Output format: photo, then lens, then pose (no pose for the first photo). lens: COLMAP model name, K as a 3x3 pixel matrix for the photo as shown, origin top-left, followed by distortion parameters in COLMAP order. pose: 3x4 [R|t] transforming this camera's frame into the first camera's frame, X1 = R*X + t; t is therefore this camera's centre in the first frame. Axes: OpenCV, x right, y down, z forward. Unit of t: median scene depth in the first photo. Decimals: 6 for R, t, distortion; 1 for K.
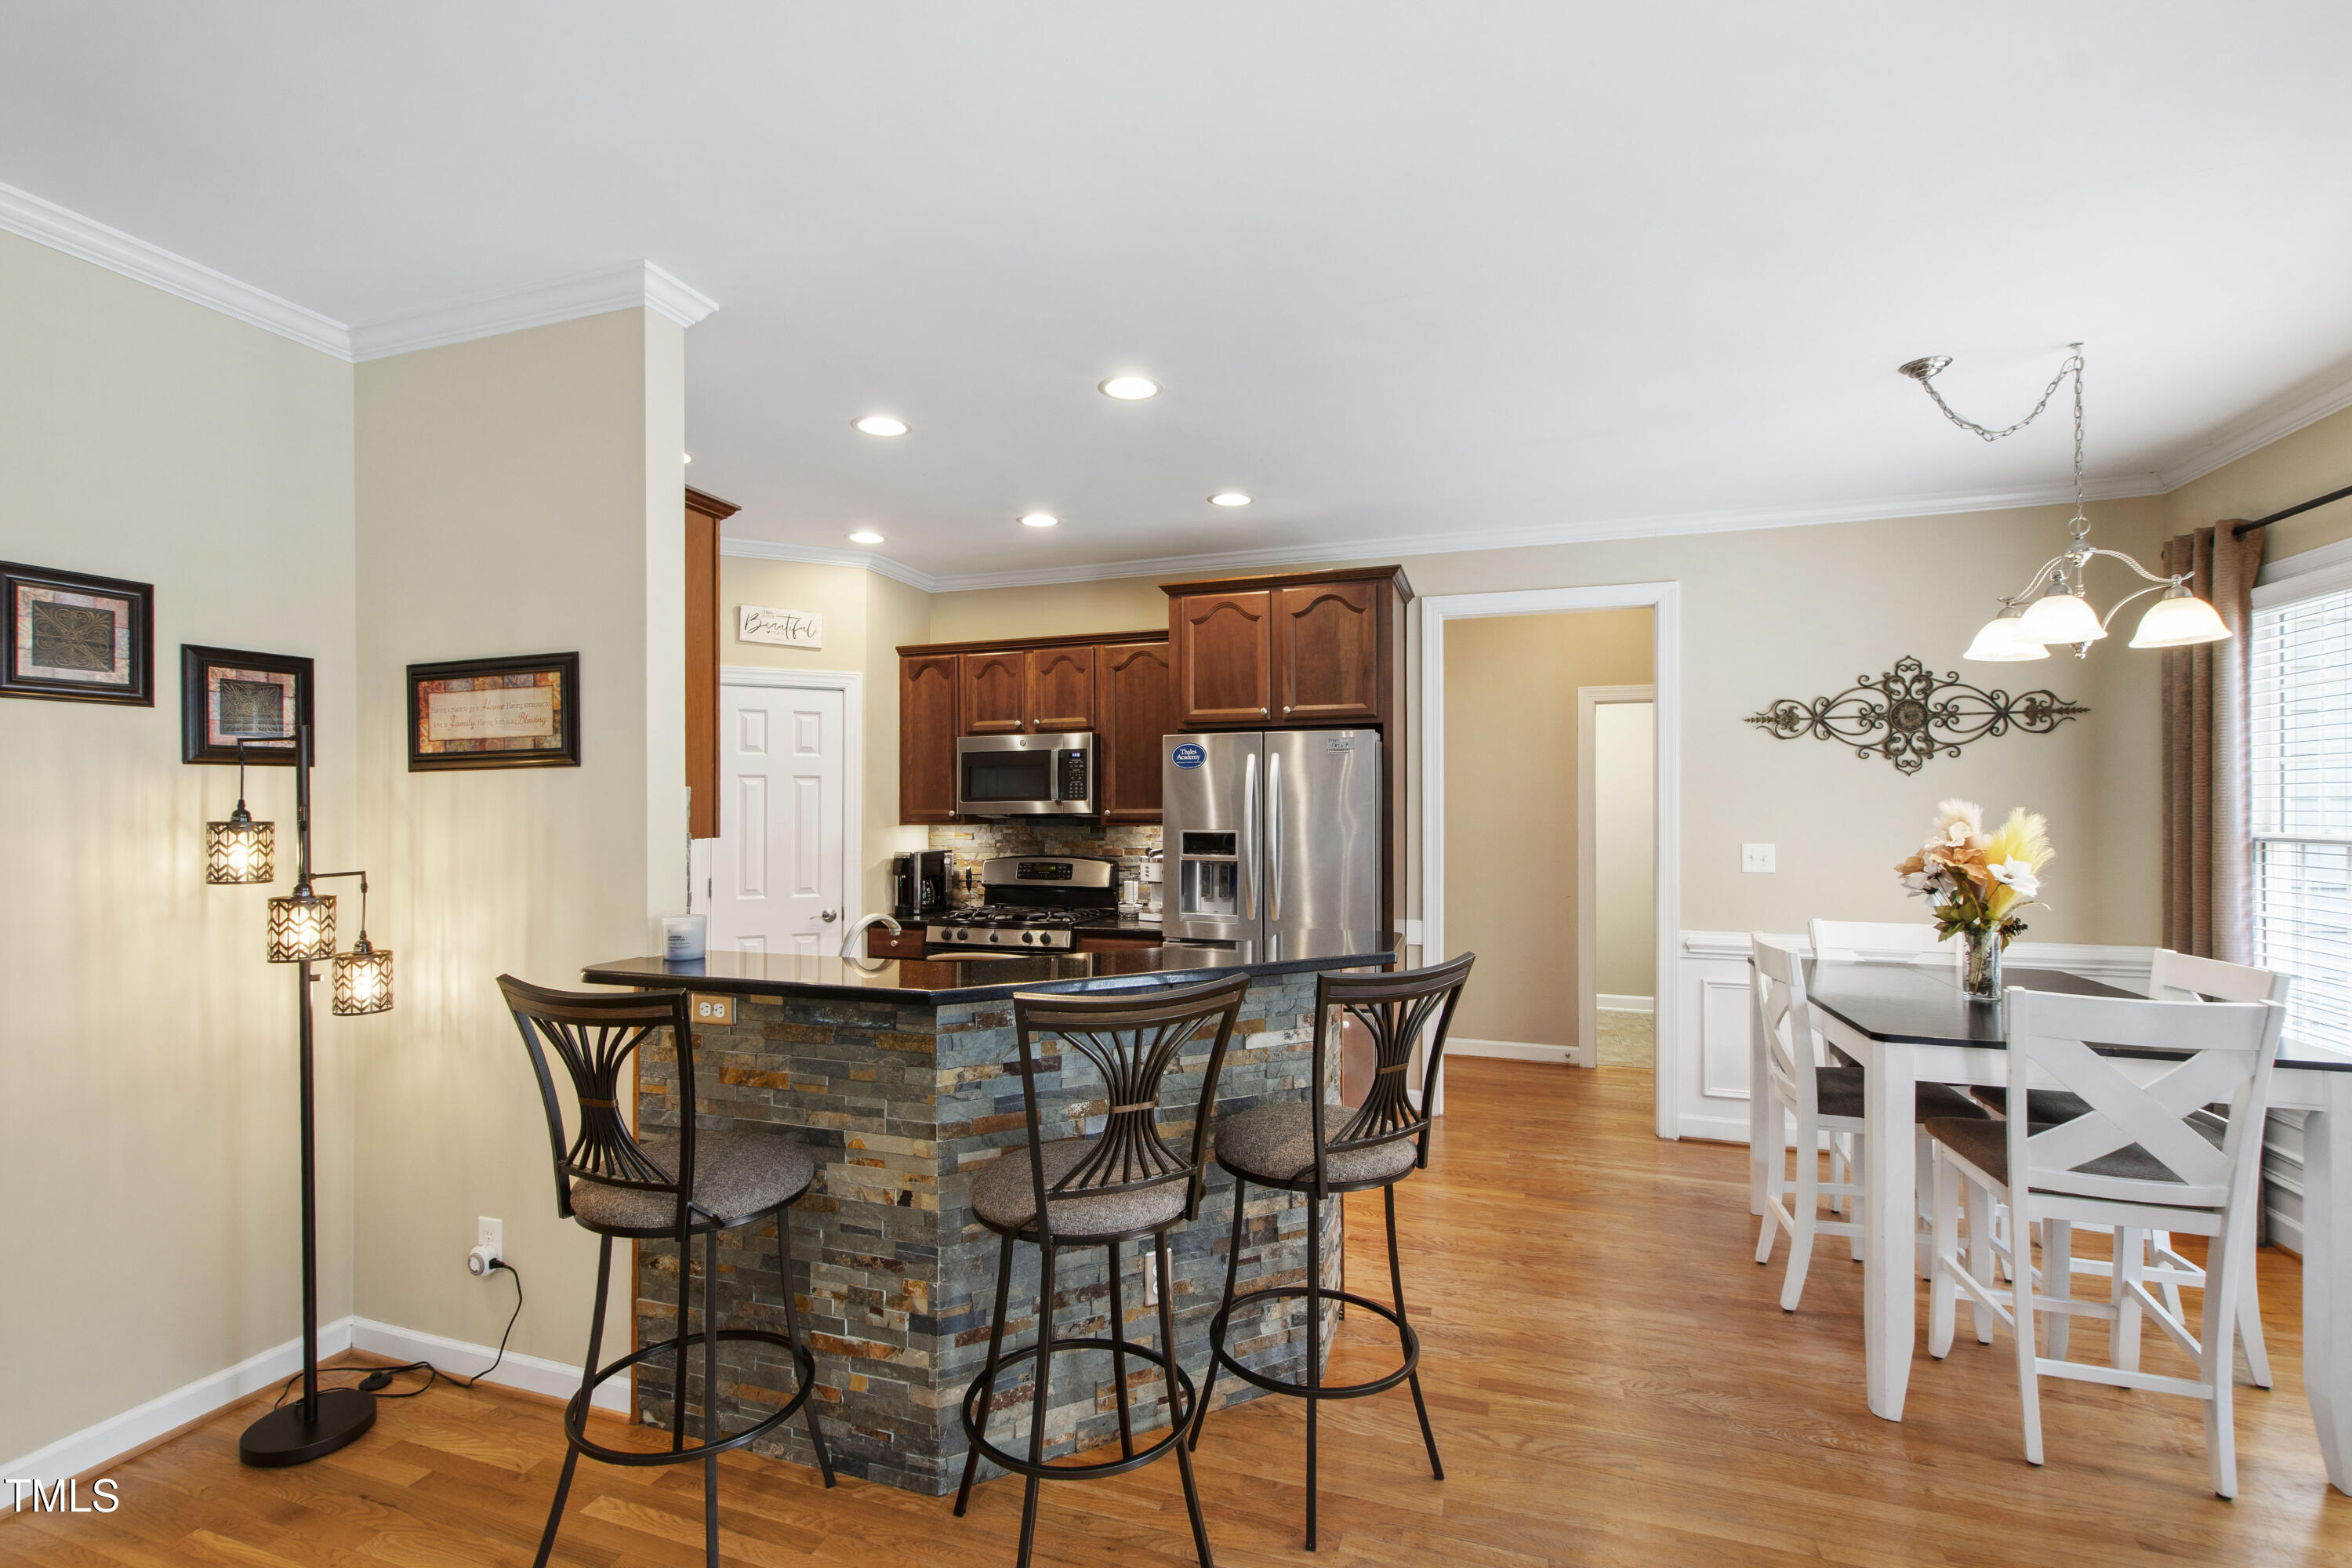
lens RADIAL K [[1015.1, 0, 1172.2], [0, 1015.1, 801.0], [0, 0, 1]] dist [-0.001189, -0.000365]
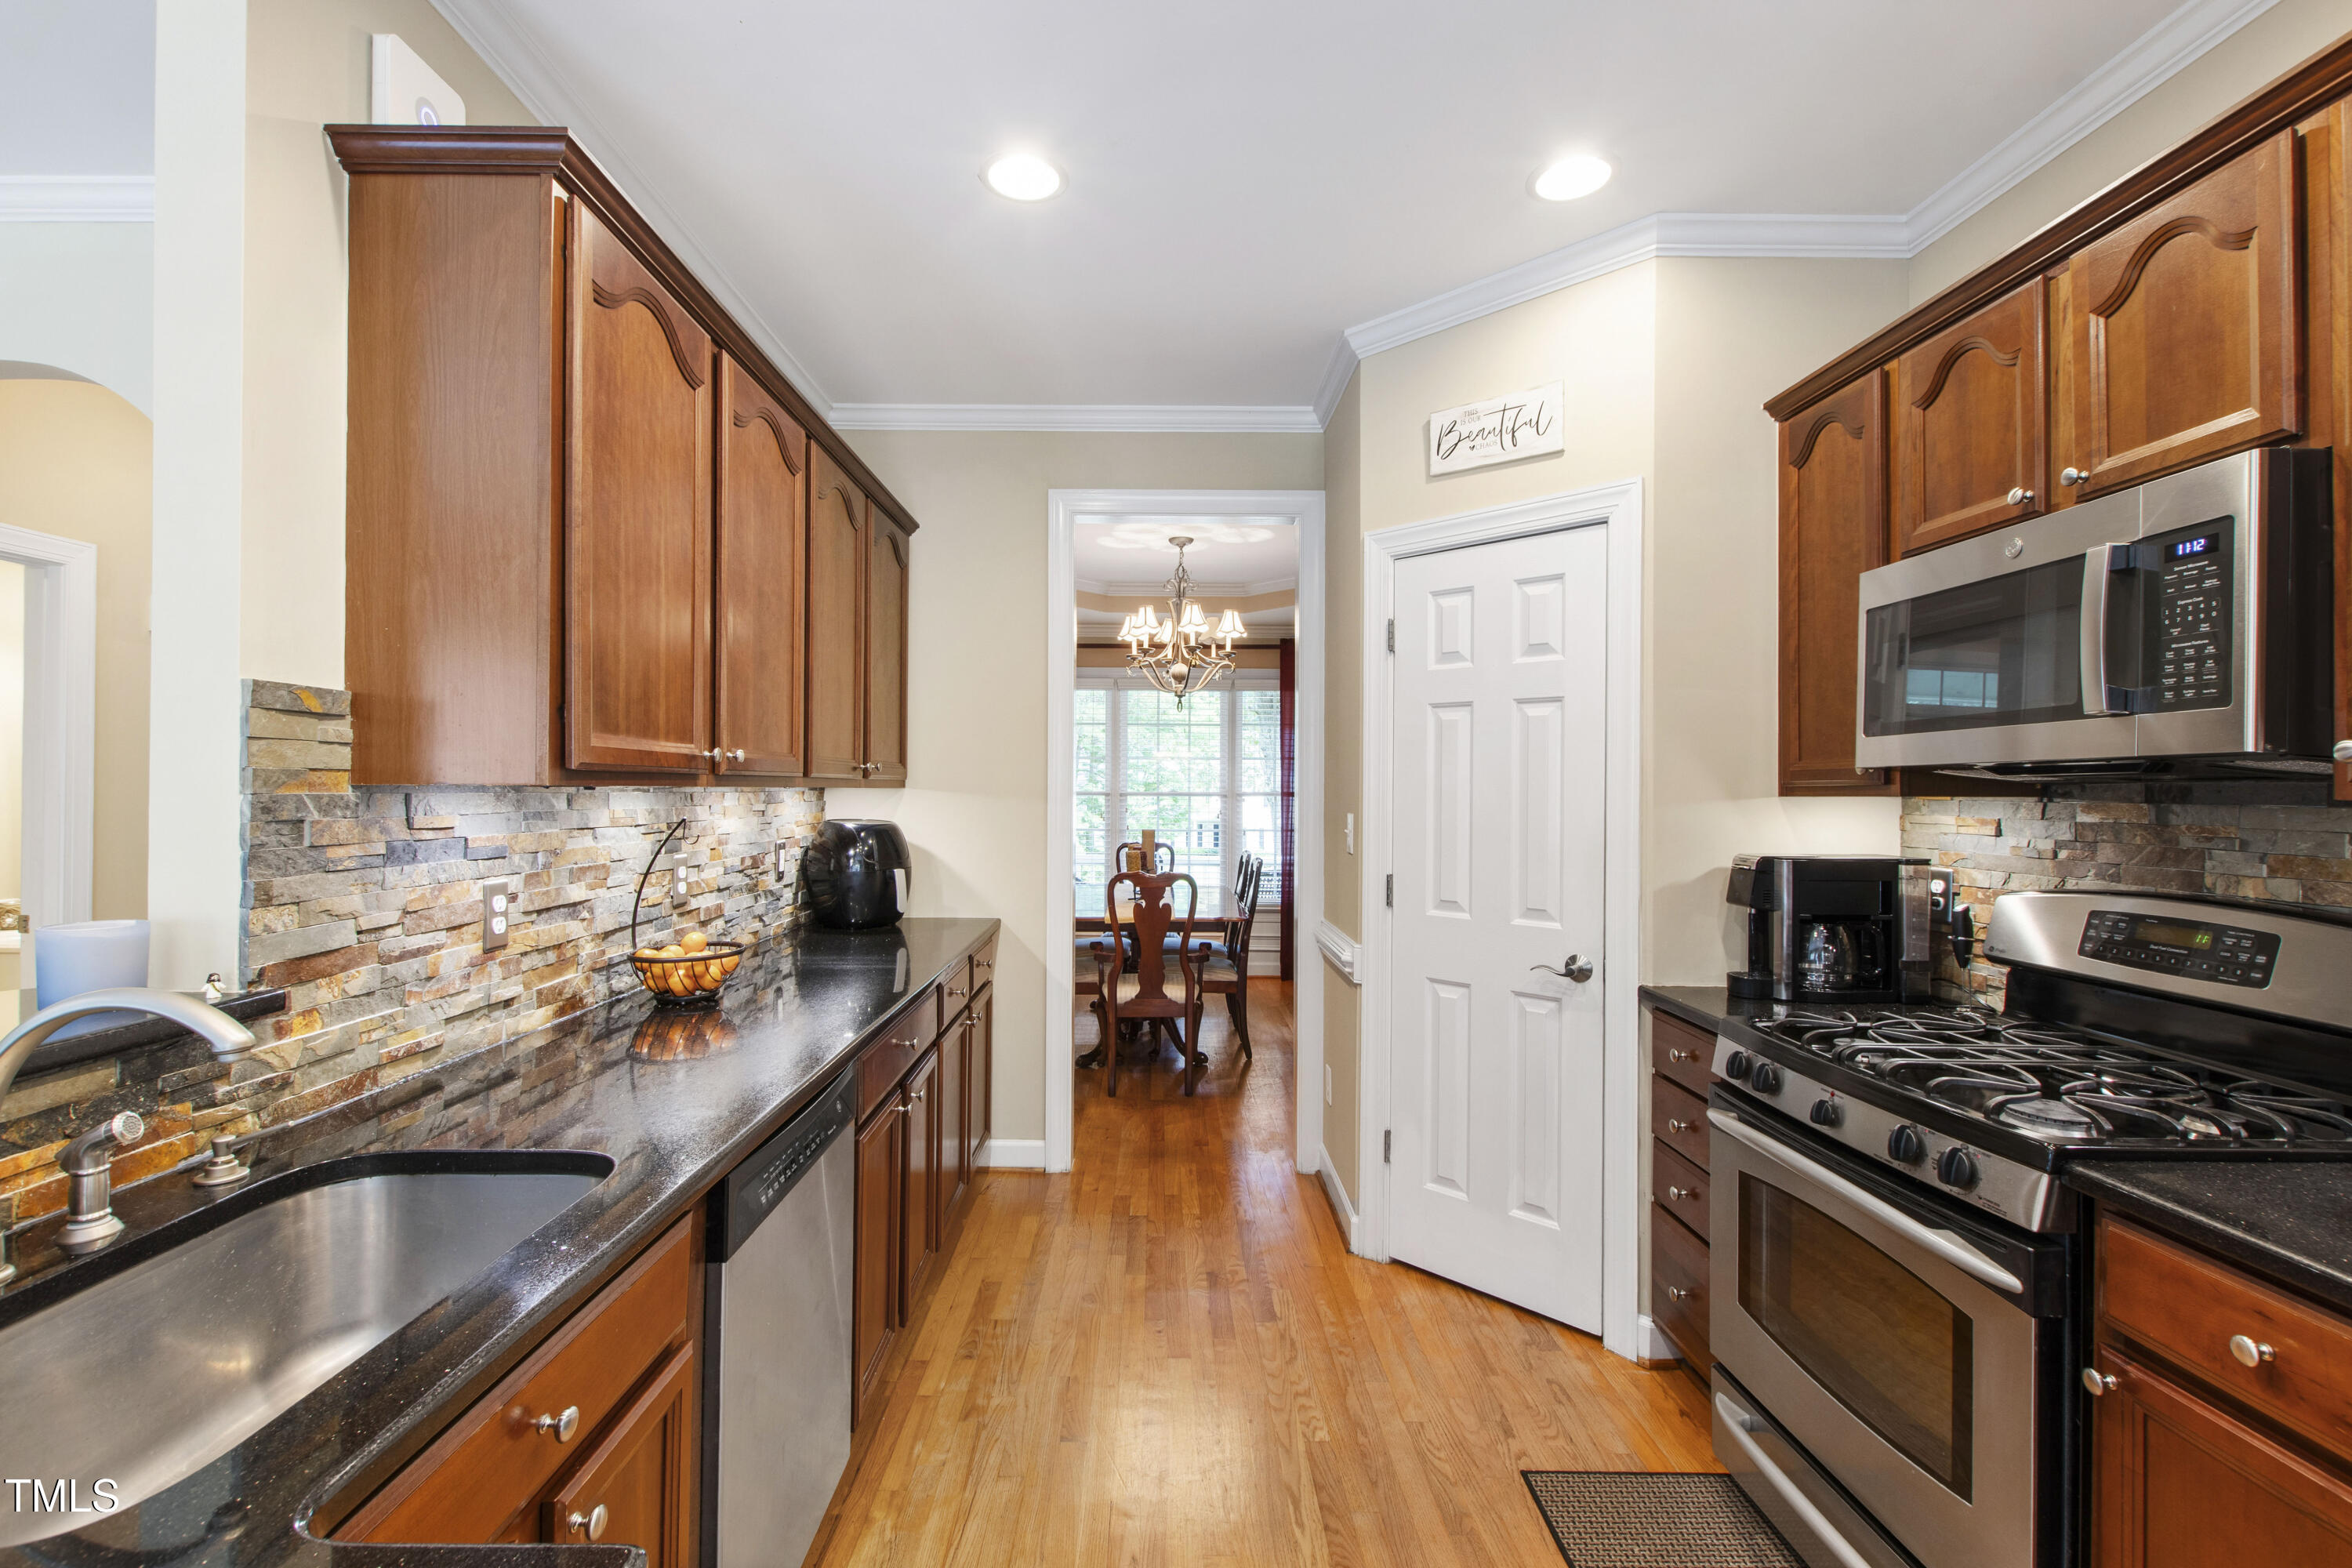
lens RADIAL K [[1015.1, 0, 1165.3], [0, 1015.1, 782.2], [0, 0, 1]] dist [-0.001189, -0.000365]
pose [[0.293567, -0.000446, -0.955938, 0.086019], [0.002037, 0.999998, 0.000159, 0.017926], [0.955936, -0.001994, 0.293568, 0.624214]]
